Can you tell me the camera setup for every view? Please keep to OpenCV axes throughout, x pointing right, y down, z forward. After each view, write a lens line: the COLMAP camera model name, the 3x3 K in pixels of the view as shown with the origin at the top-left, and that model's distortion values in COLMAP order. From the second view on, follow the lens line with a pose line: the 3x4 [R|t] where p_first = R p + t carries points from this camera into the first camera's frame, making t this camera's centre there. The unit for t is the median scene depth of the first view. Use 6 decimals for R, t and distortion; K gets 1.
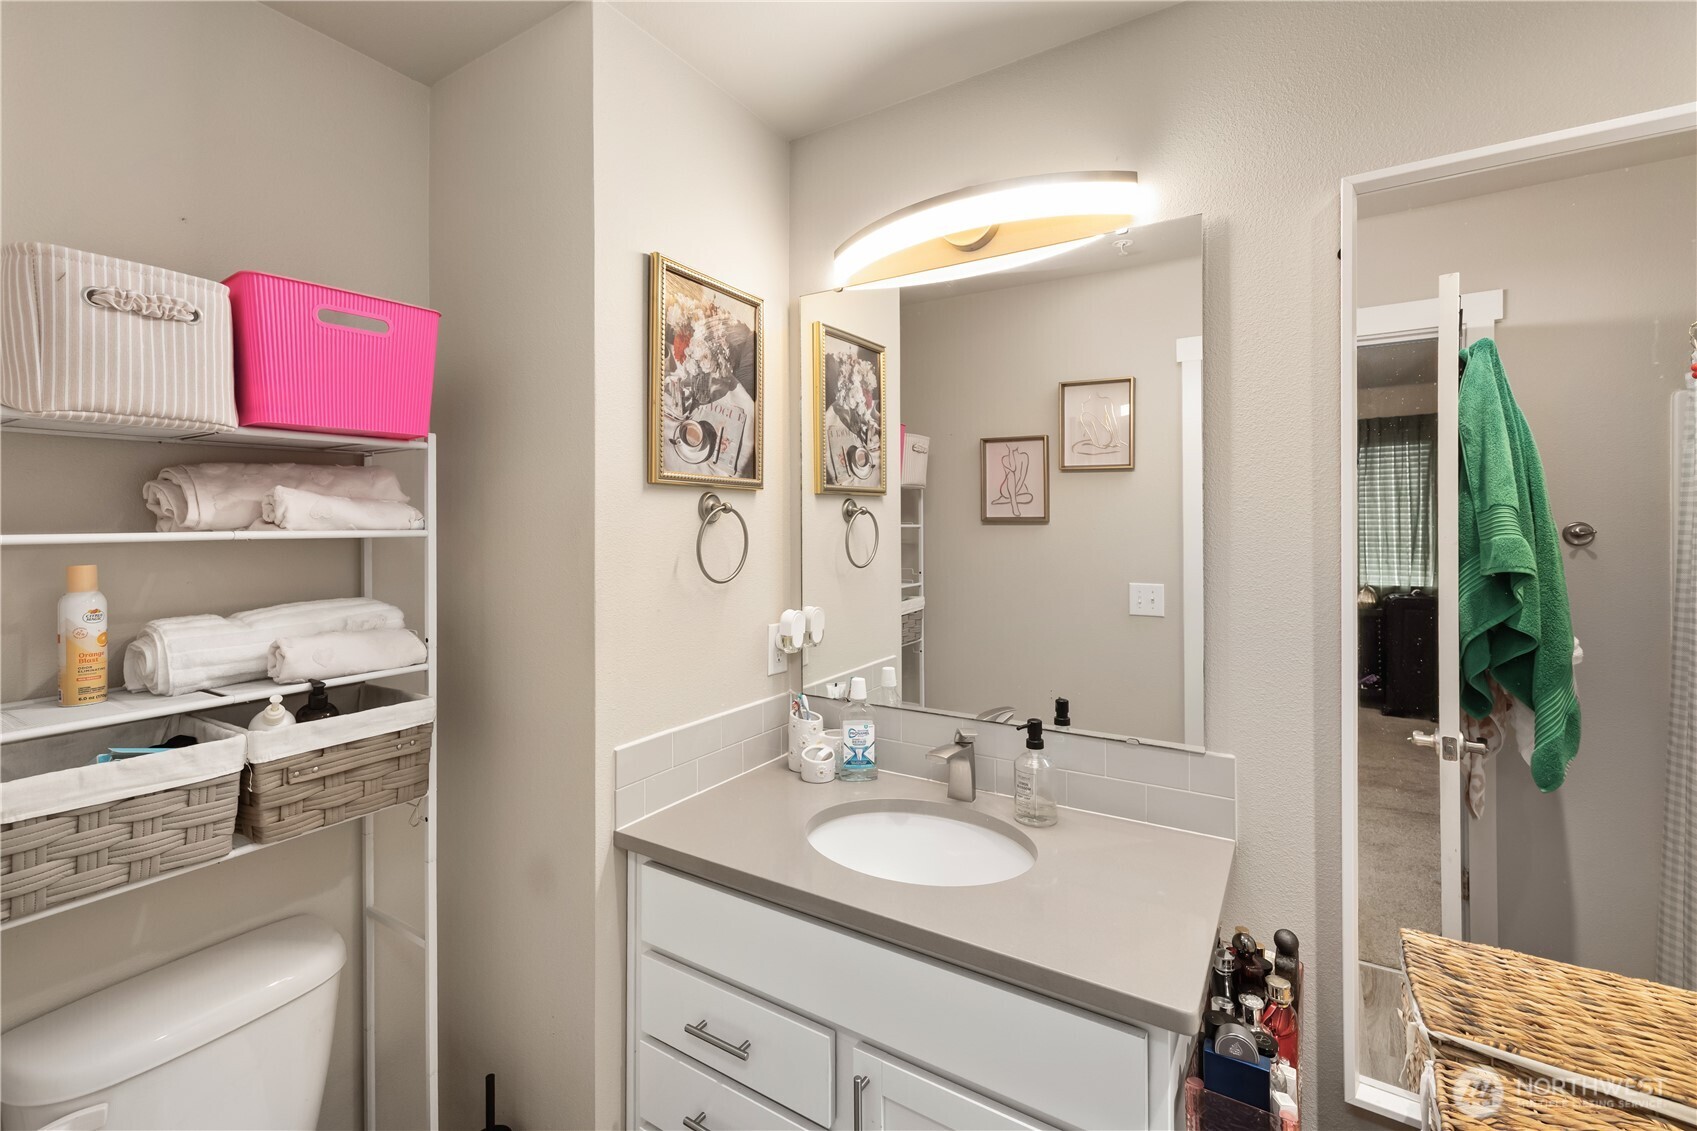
lens RADIAL K [[729.7, 0, 851.3], [0, 729.7, 520.4], [0, 0, 1]] dist [-0.002903, -0.000268]
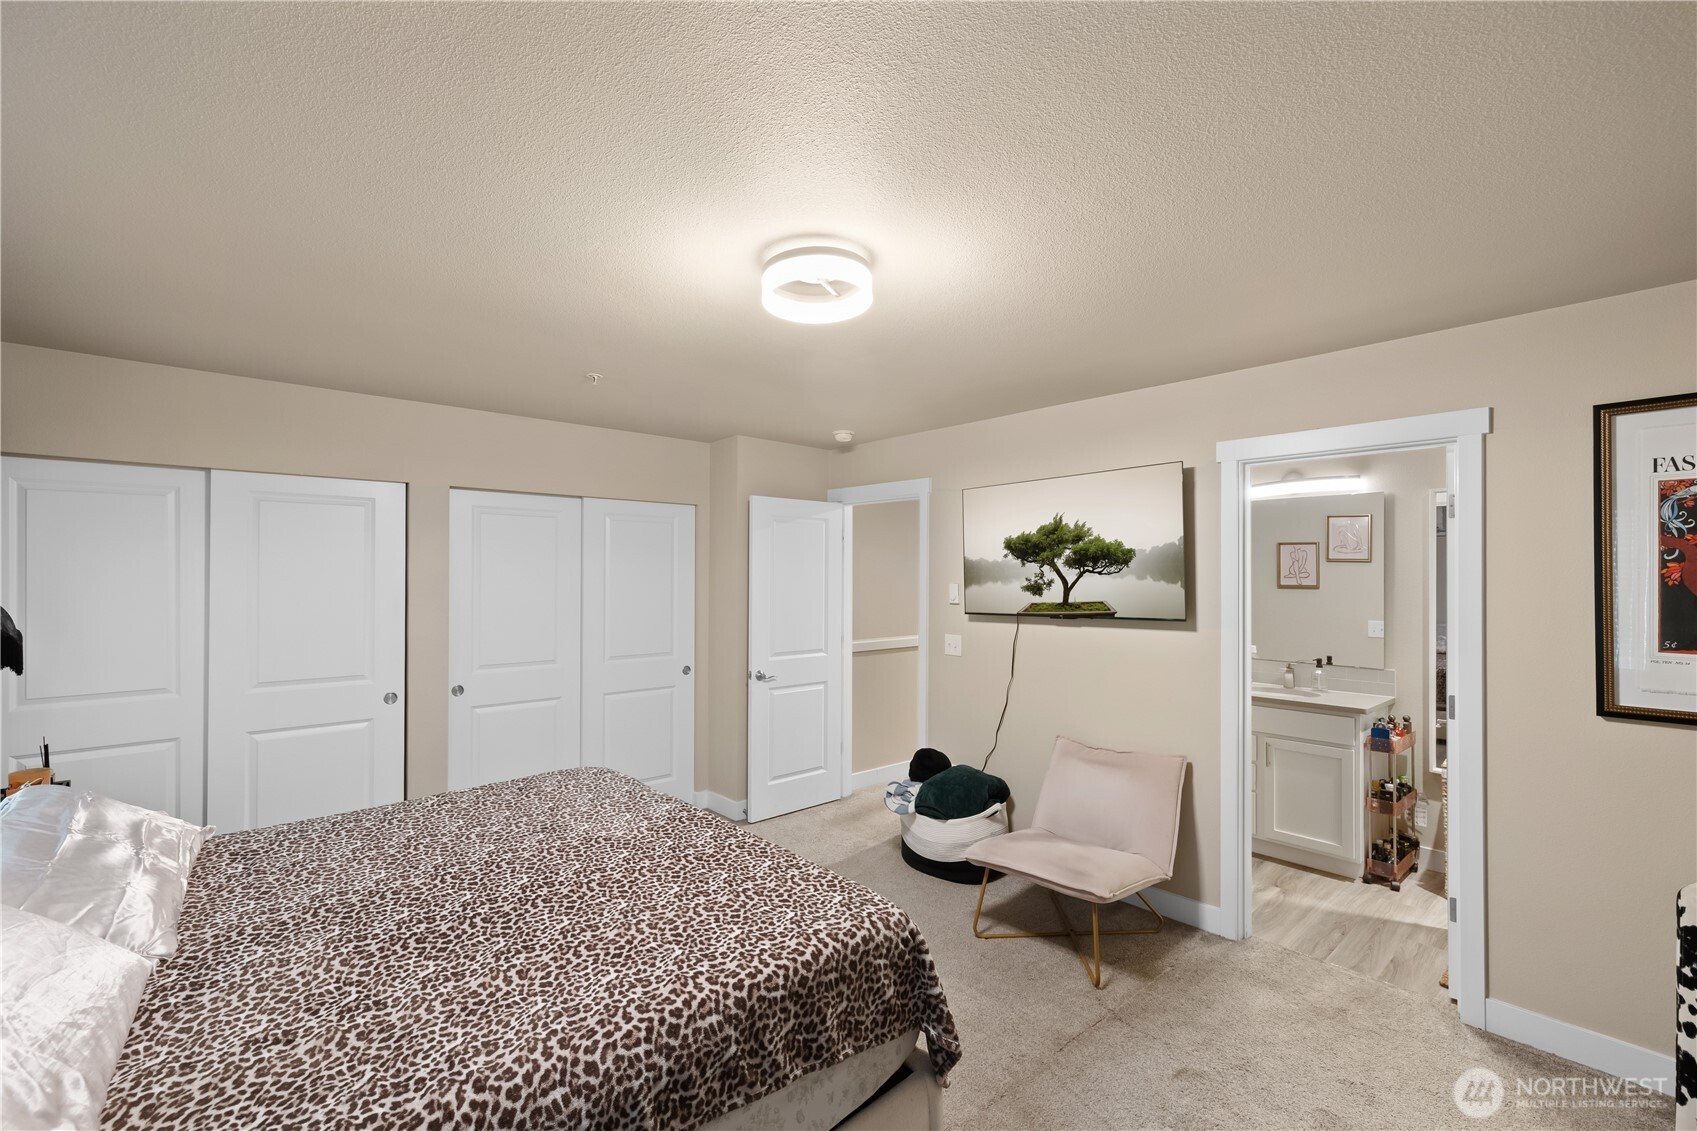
lens RADIAL K [[729.7, 0, 847.9], [0, 729.7, 572.0], [0, 0, 1]] dist [-0.002903, -0.000268]
pose [[0.957528, 0.006392, -0.288269, -0.361003], [-0.008496, 0.999946, -0.006051, -0.017513], [0.288214, 0.008243, 0.957530, -1.180014]]
